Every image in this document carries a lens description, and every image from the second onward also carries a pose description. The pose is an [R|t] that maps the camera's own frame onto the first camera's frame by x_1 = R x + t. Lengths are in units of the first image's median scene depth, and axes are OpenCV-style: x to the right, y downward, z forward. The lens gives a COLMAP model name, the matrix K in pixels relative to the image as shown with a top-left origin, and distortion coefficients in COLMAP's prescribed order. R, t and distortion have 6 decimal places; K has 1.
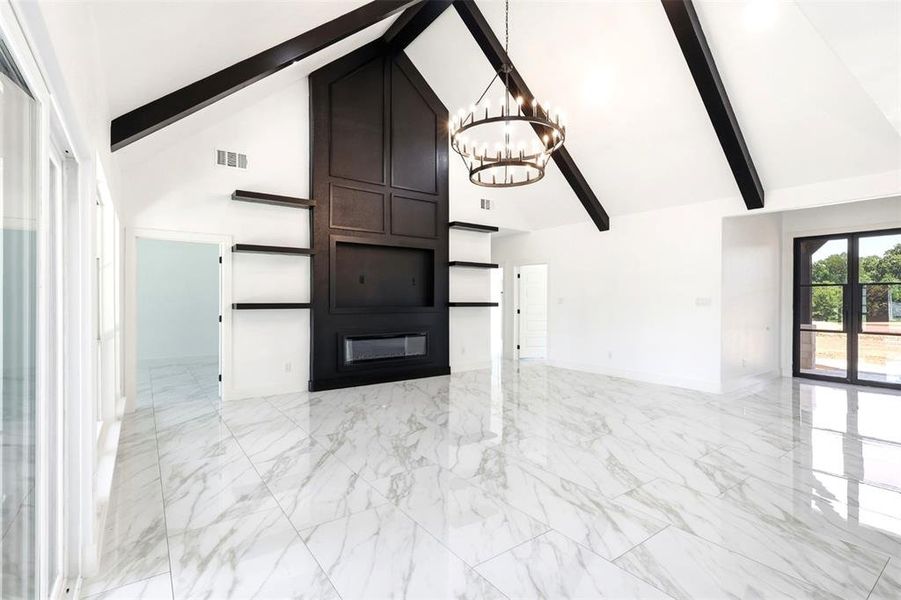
lens RADIAL K [[427.4, 0, 445.7], [0, 427.4, 295.7], [0, 0, 1]] dist [0.000453, 0.000292]
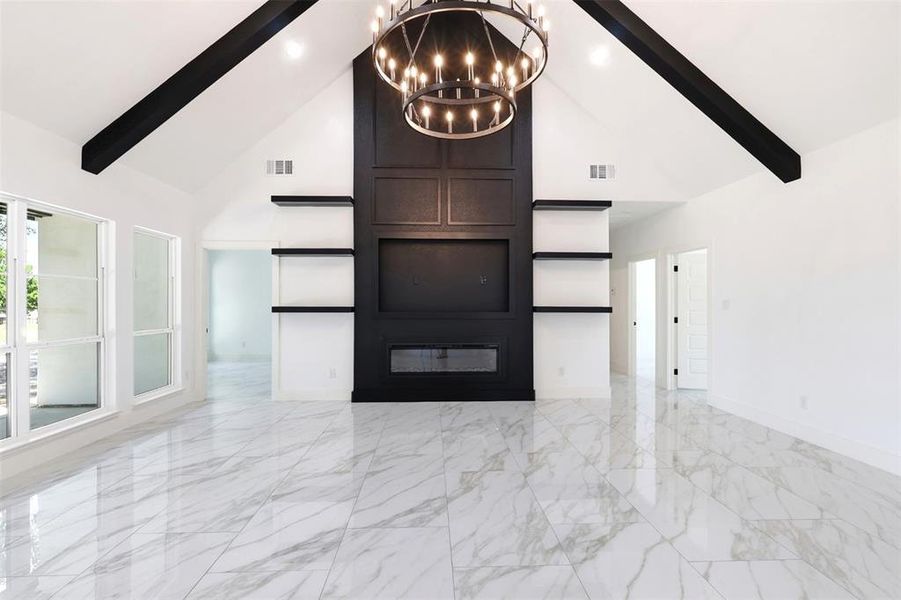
lens RADIAL K [[427.4, 0, 445.7], [0, 427.4, 295.7], [0, 0, 1]] dist [0.000453, 0.000292]
pose [[0.831485, -0.011228, -0.555434, 0.325095], [0.005826, 0.999917, -0.011491, 0.004687], [0.555517, 0.006318, 0.831481, 0.293474]]
